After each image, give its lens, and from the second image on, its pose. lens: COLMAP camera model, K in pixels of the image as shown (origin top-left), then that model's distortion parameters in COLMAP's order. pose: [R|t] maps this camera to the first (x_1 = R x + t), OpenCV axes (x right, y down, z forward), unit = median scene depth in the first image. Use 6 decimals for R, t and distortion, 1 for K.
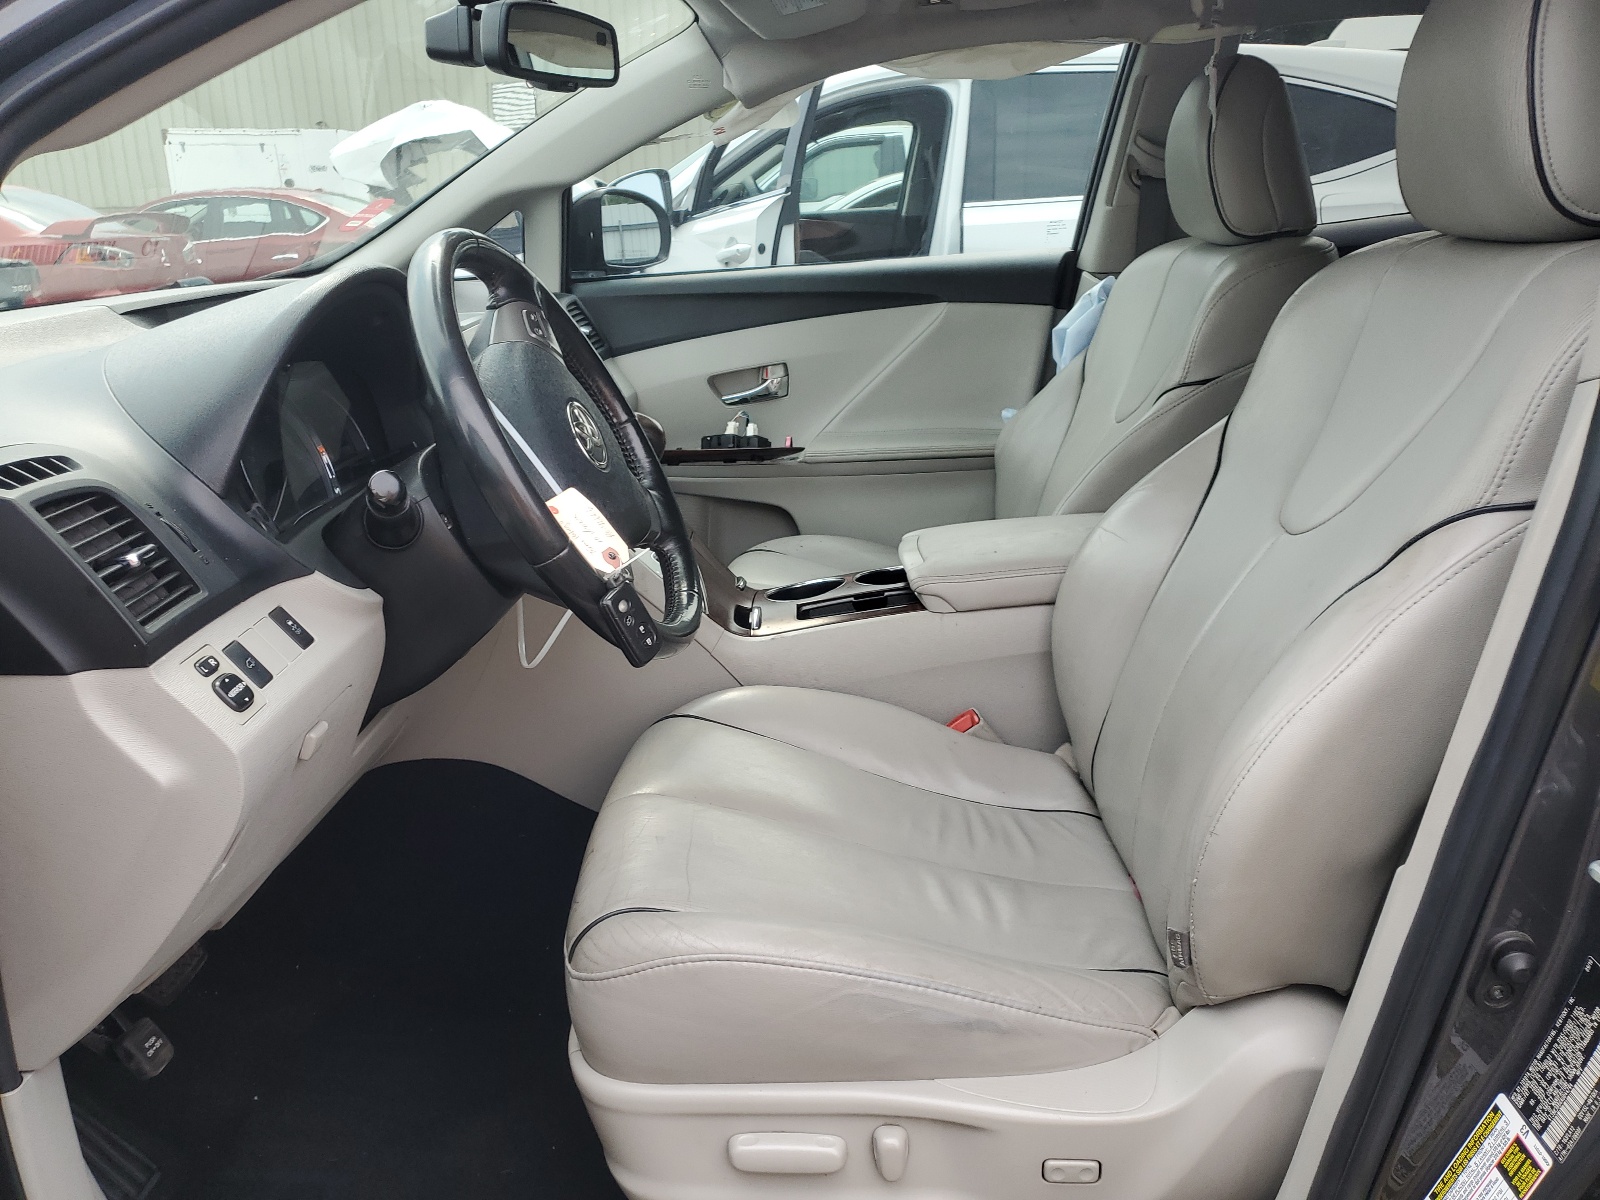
lens RADIAL K [[1207.8, 0, 796.2], [0, 1207.8, 598.0], [0, 0, 1]] dist [-0.016636, 0.002082]
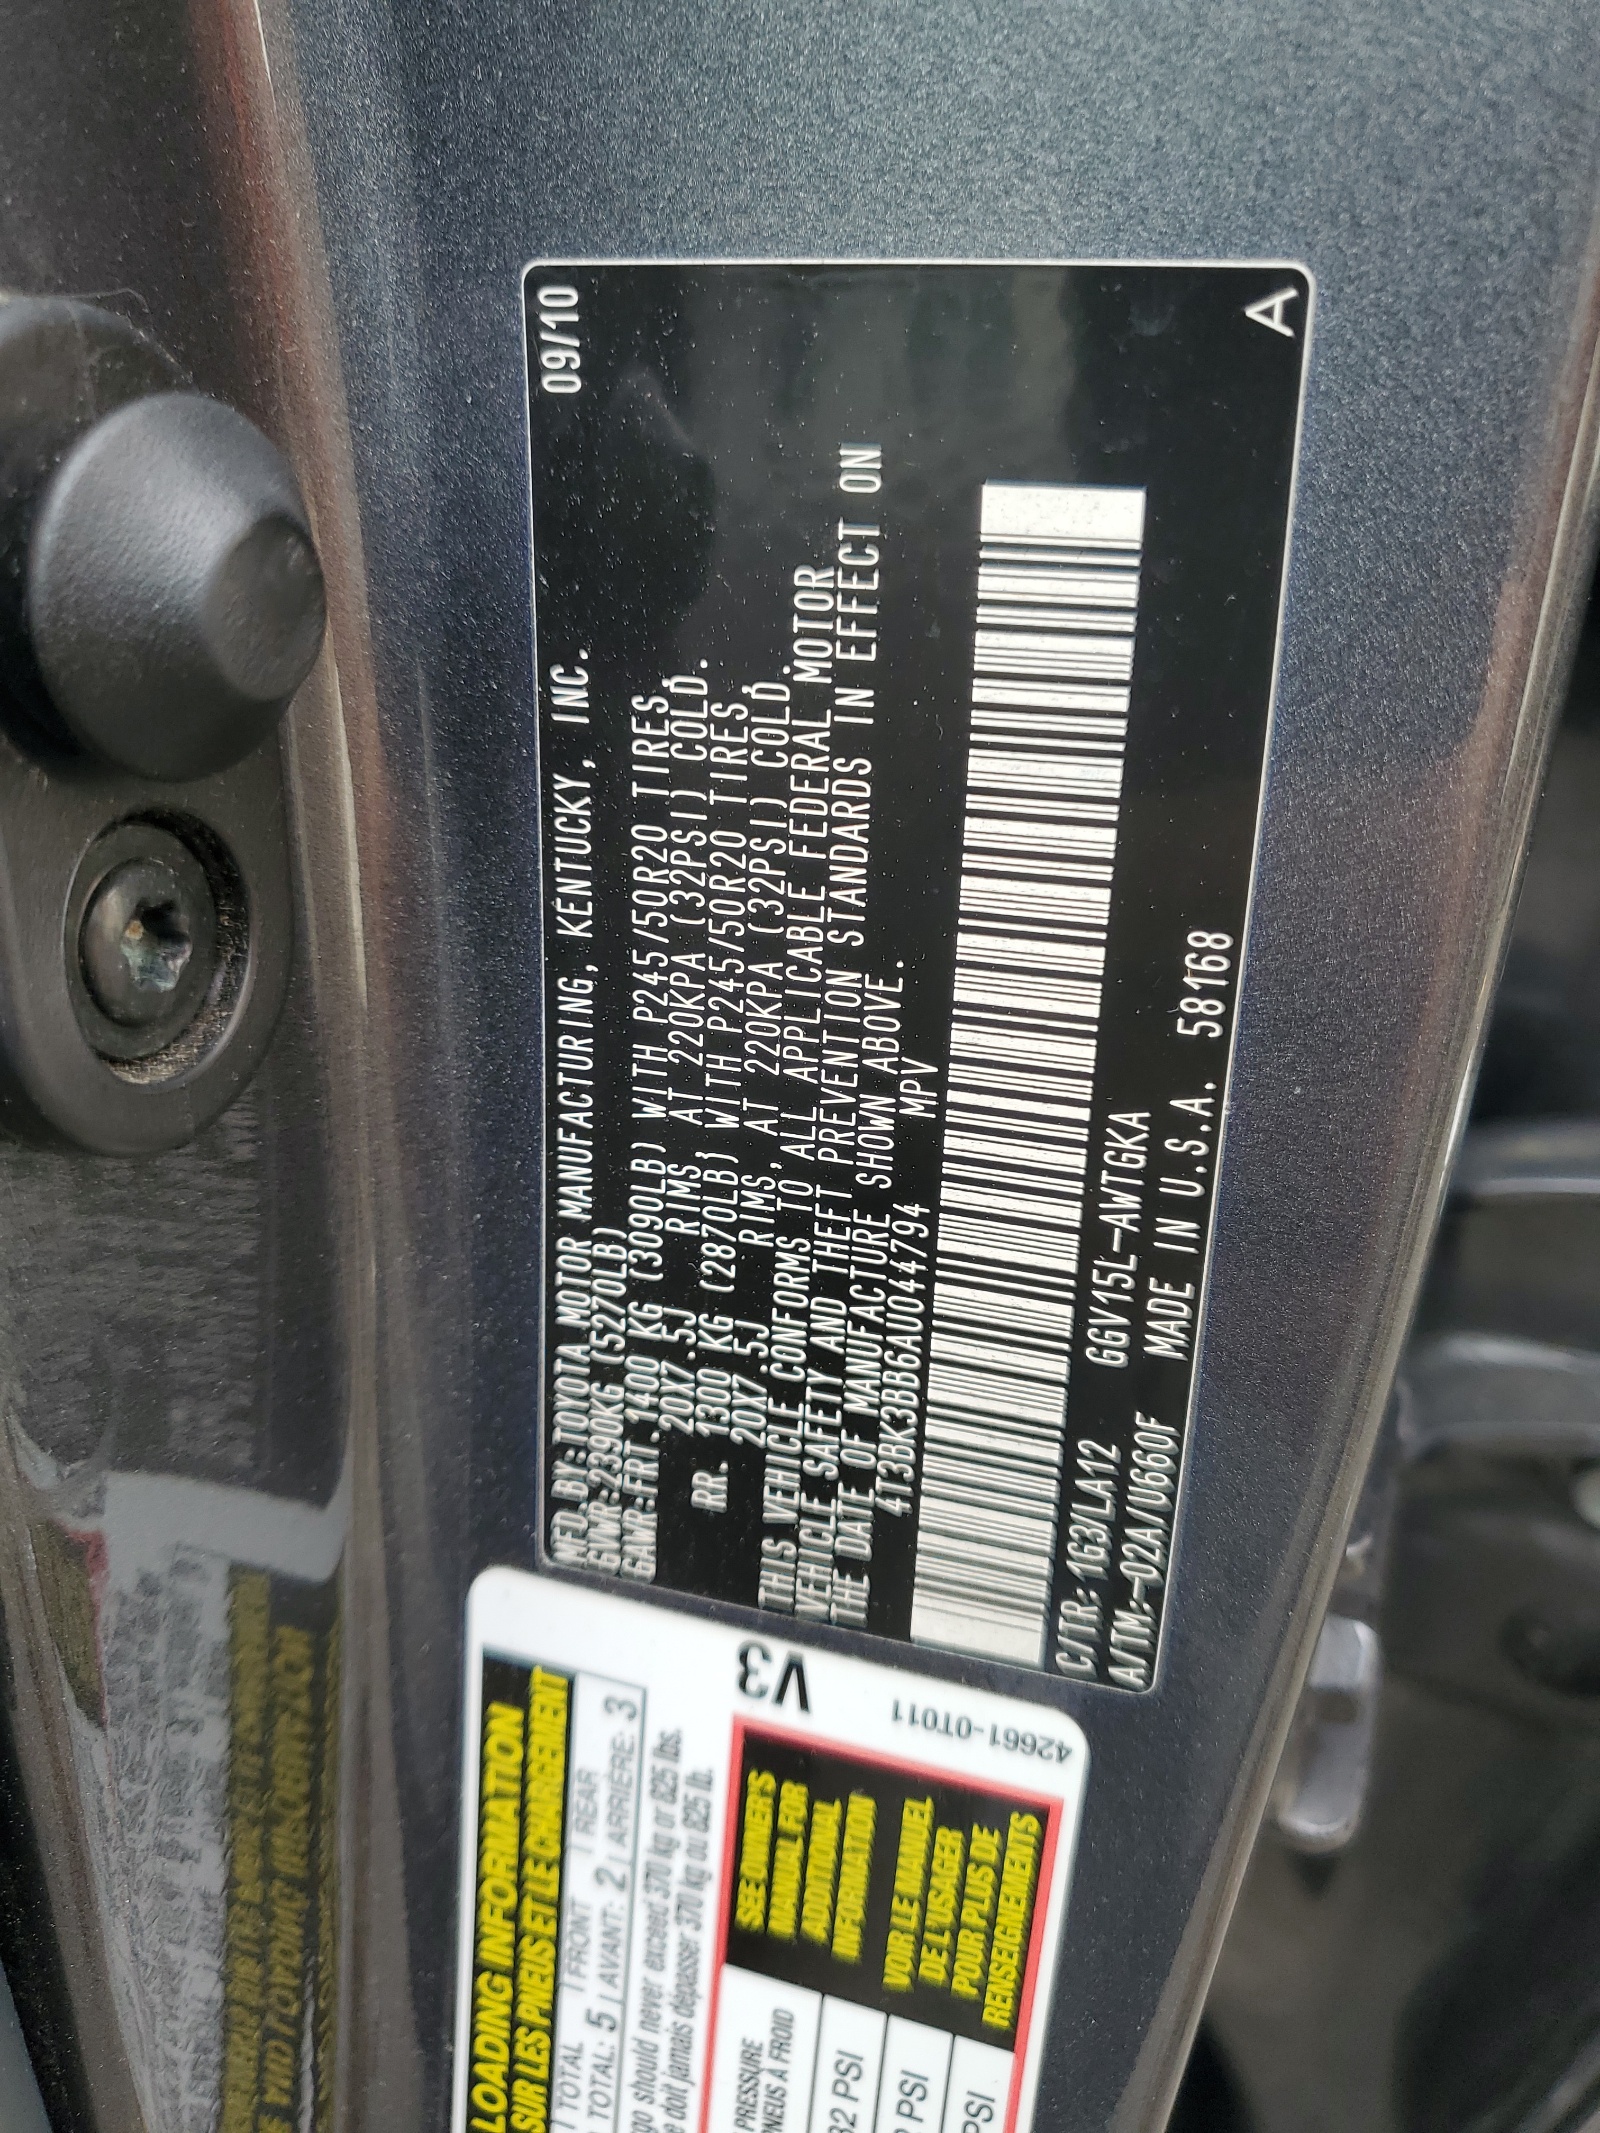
lens RADIAL K [[1610.1, 0, 794.7], [0, 1610.1, 1066.3], [0, 0, 1]] dist [-0.016636, 0.002082]
pose [[0.291017, -0.512671, 0.807761, 0.491858], [0.346534, 0.843458, 0.410479, 0.305573], [-0.891753, 0.160460, 0.423119, 0.906880]]
